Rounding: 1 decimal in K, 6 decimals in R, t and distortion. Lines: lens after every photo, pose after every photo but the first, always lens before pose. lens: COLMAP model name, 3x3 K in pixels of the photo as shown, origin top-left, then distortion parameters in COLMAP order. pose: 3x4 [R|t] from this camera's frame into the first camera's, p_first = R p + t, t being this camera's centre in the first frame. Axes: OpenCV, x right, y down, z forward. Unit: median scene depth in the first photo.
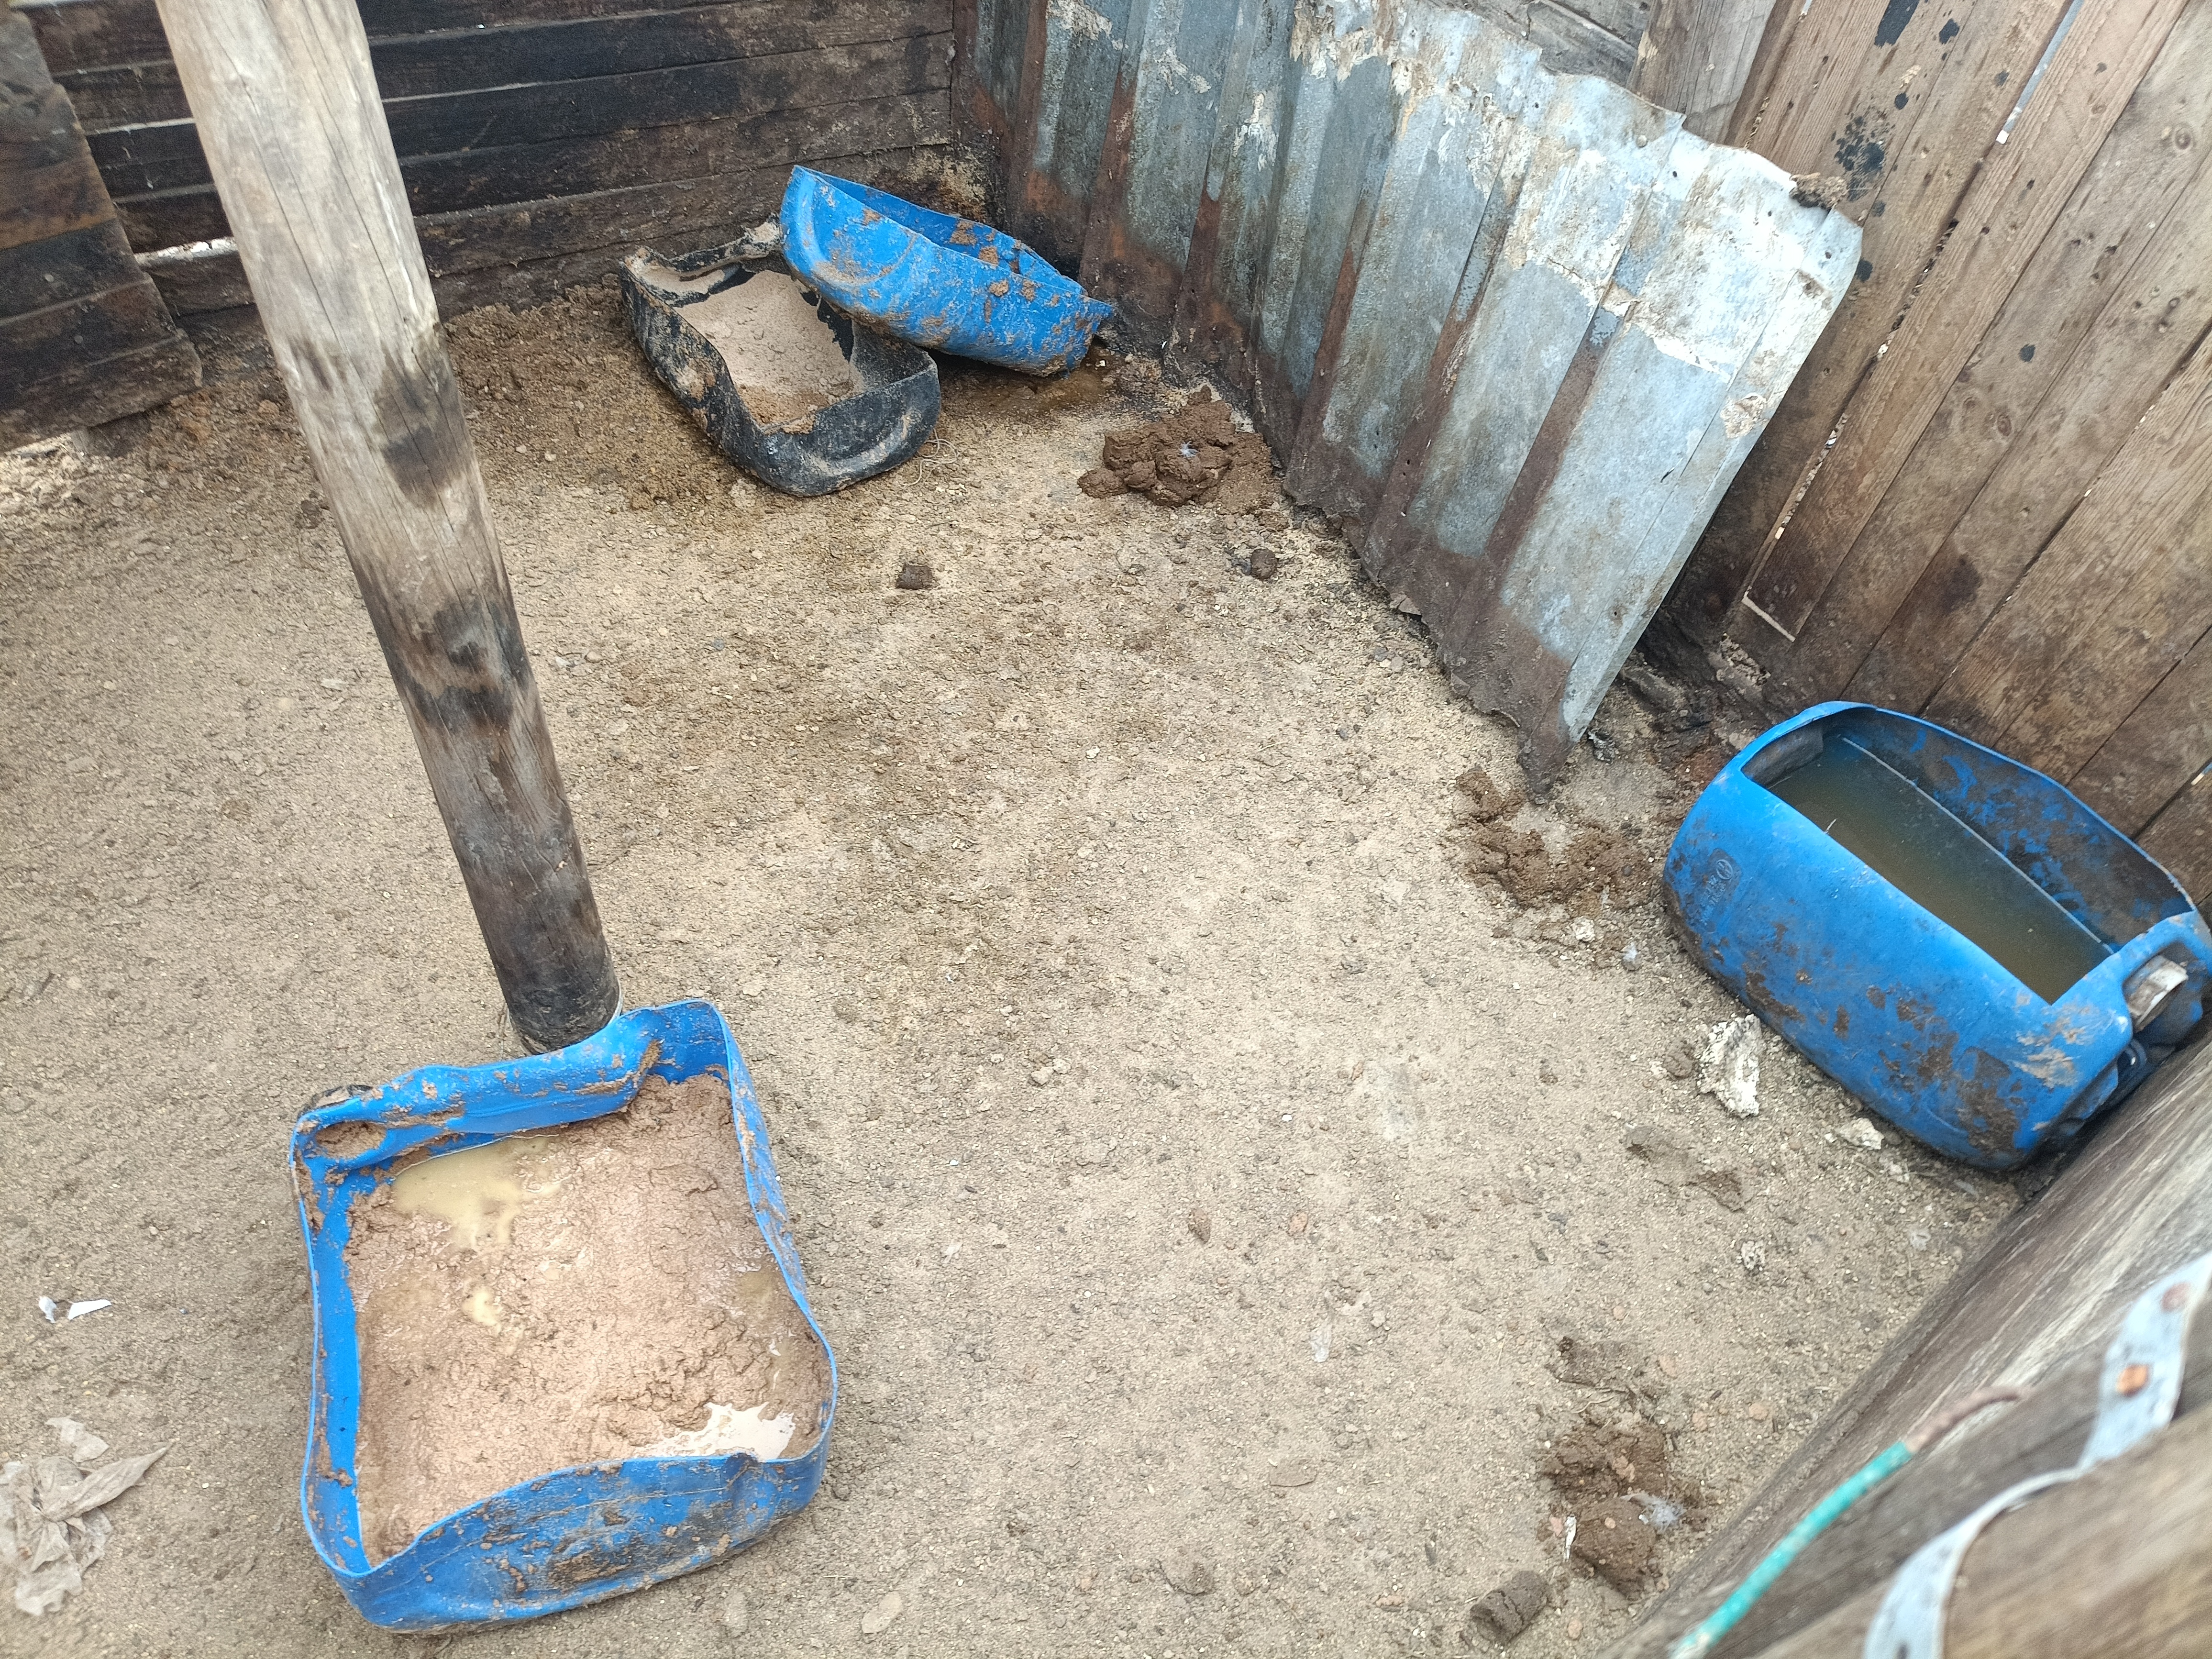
lens RADIAL K [[1617.2, 0, 1111.1], [0, 1617.2, 828.8], [0, 0, 1]] dist [0.040514, -0.033959]
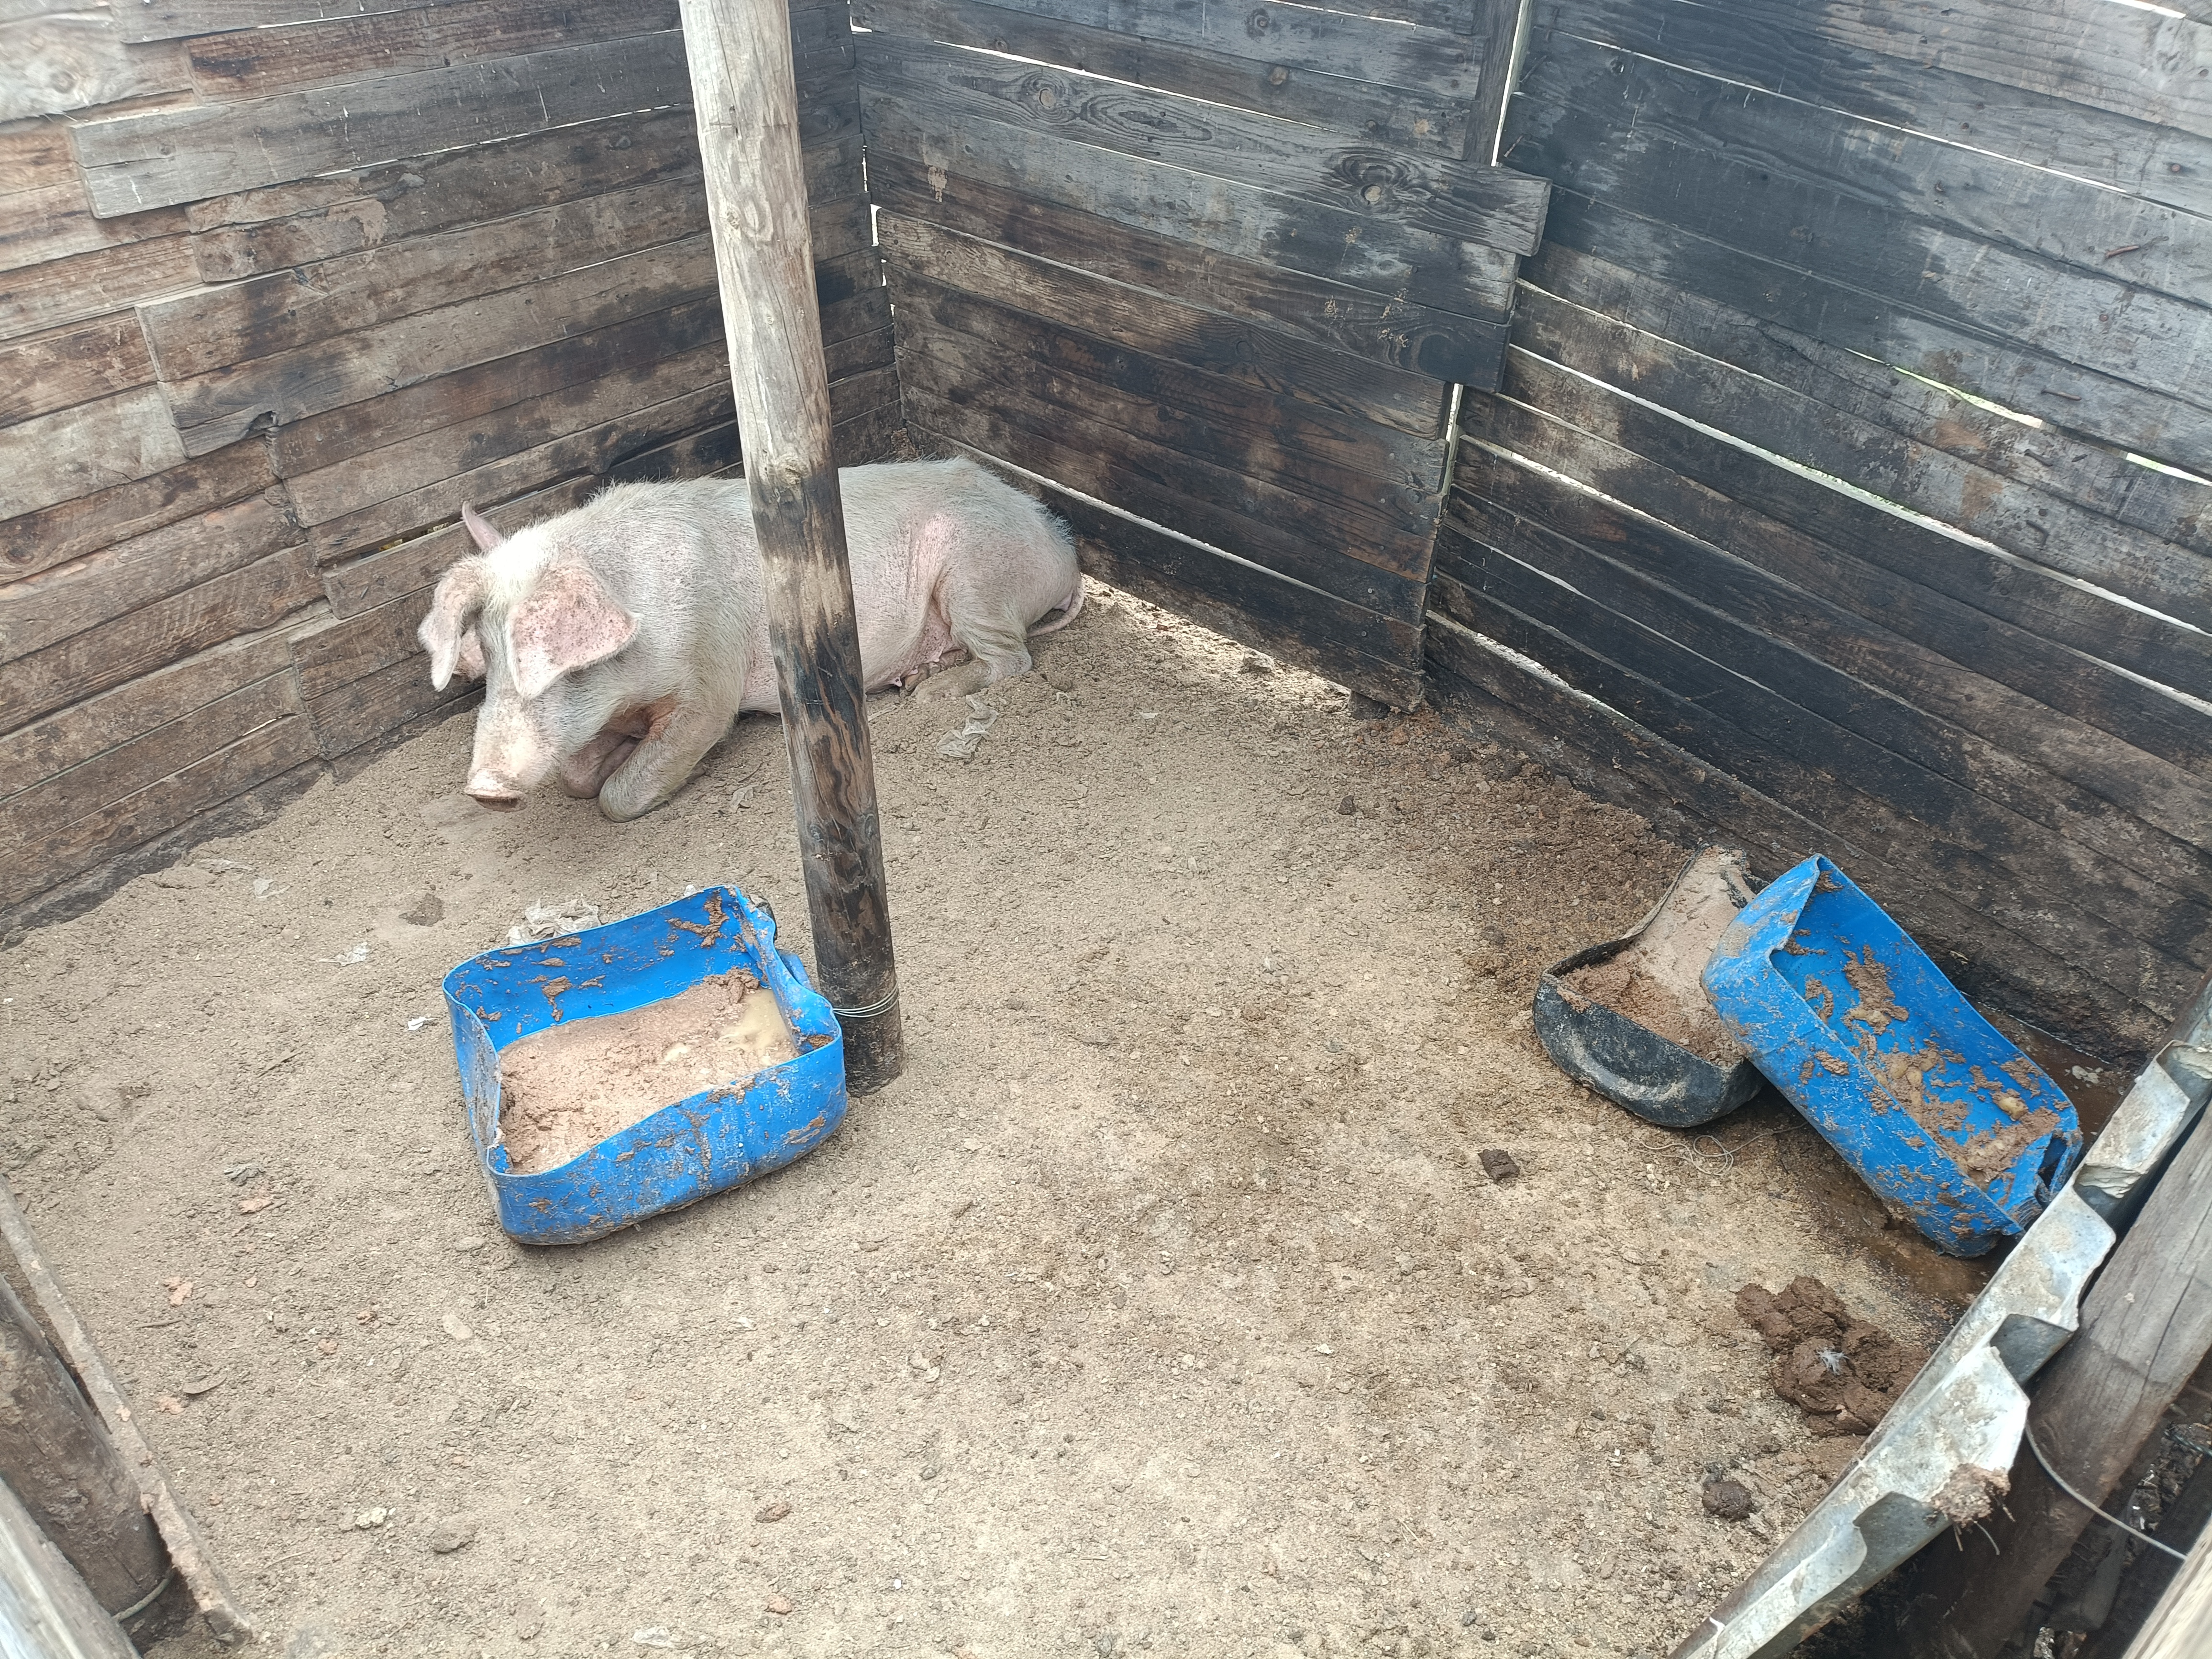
lens RADIAL K [[1617.2, 0, 1108.6], [0, 1617.2, 838.6], [0, 0, 1]] dist [0.040514, -0.033959]
pose [[0.151057, 0.513656, -0.844594, 0.568684], [-0.764416, 0.602431, 0.229662, -0.321370], [0.626777, 0.610930, 0.483648, 0.271467]]
